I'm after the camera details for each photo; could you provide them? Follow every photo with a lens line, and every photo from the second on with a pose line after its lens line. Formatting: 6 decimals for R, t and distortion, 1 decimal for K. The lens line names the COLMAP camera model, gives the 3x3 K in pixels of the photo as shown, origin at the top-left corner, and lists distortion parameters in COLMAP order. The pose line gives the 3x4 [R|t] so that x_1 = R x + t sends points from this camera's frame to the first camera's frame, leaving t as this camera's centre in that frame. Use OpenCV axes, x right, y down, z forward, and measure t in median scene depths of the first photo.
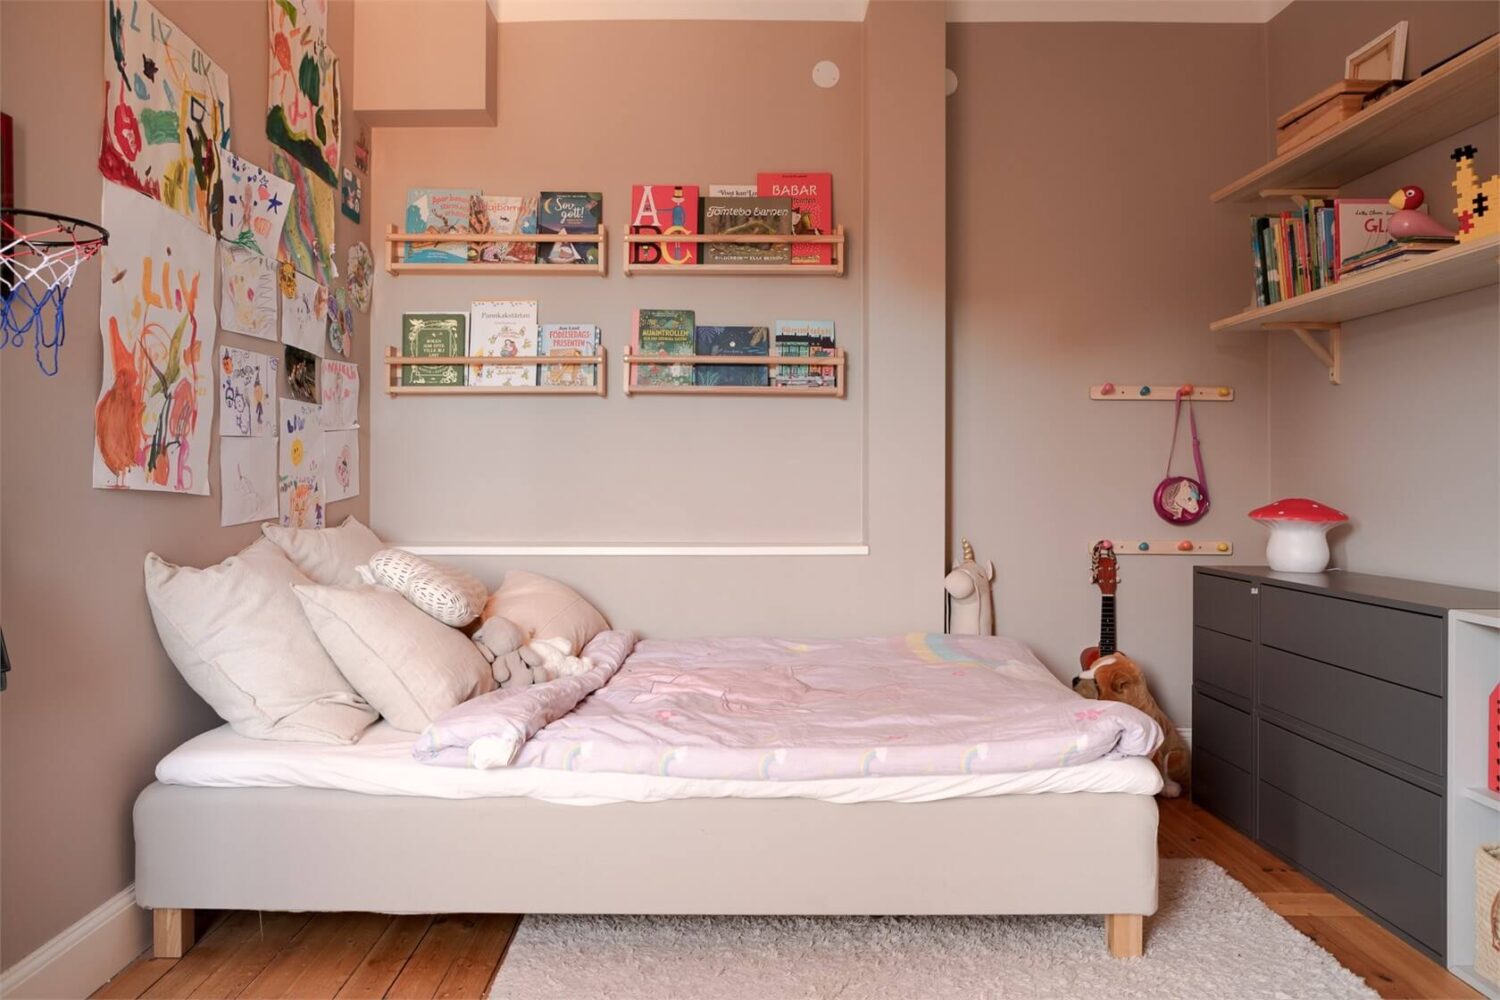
lens RADIAL K [[1019.8, 0, 735.7], [0, 1019.8, 474.7], [0, 0, 1]] dist [-0.031167, 0.019020]
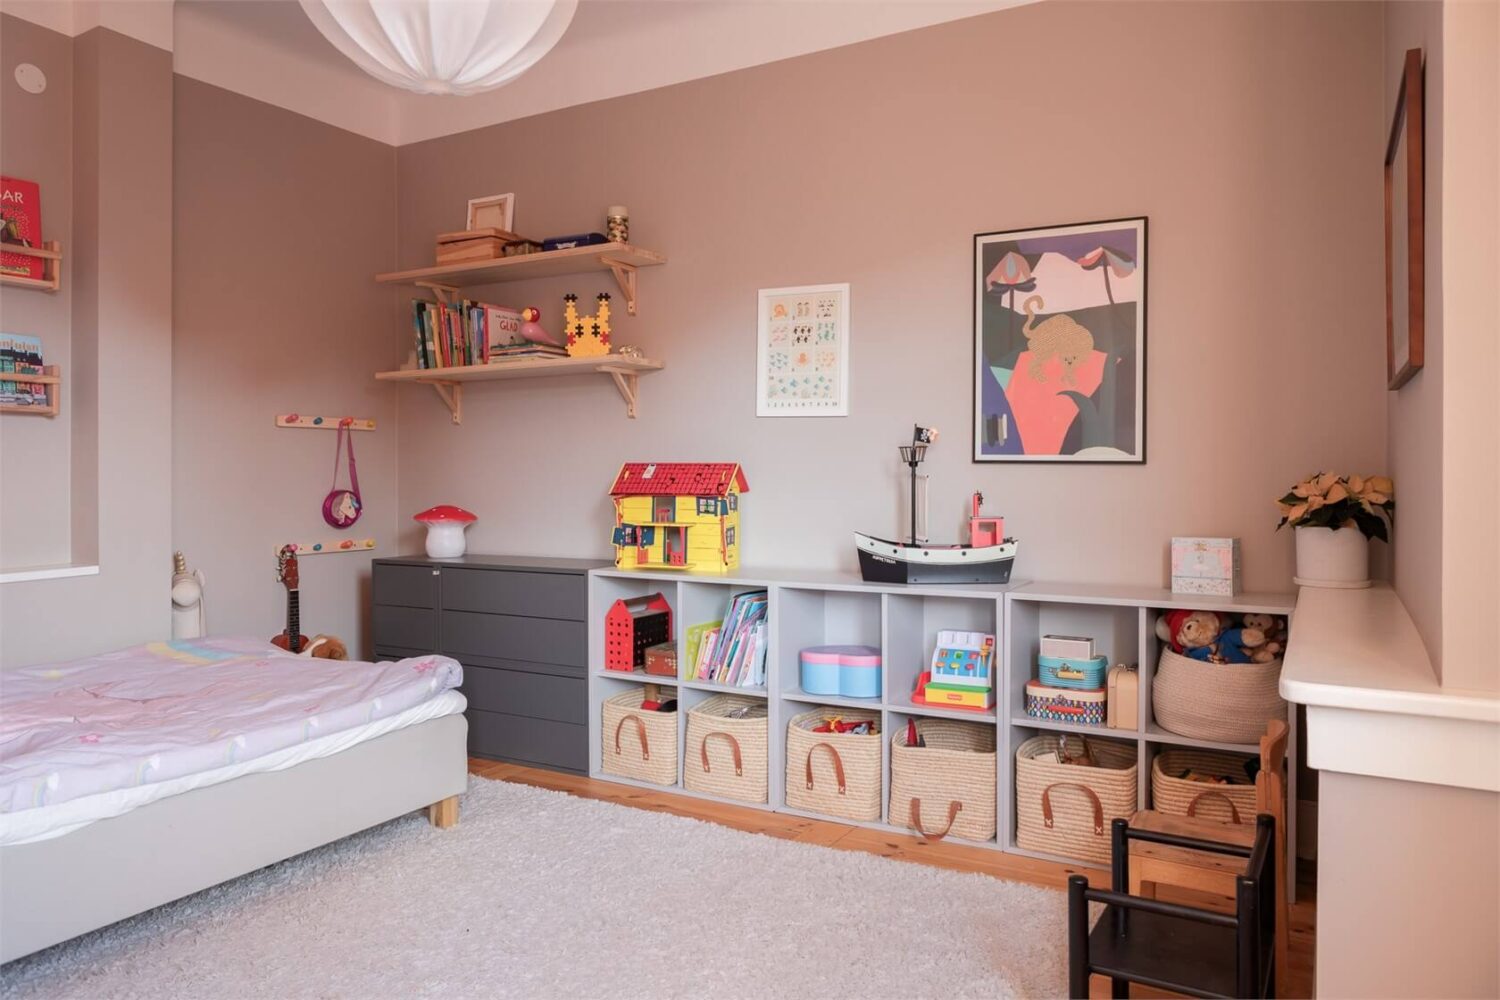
lens RADIAL K [[1019.8, 0, 753.4], [0, 1019.8, 463.9], [0, 0, 1]] dist [-0.031167, 0.019020]
pose [[0.489702, 0.000321, 0.871890, -0.466731], [0.002529, 0.999995, -0.001788, -0.030511], [-0.871886, 0.003081, 0.489699, -0.071423]]
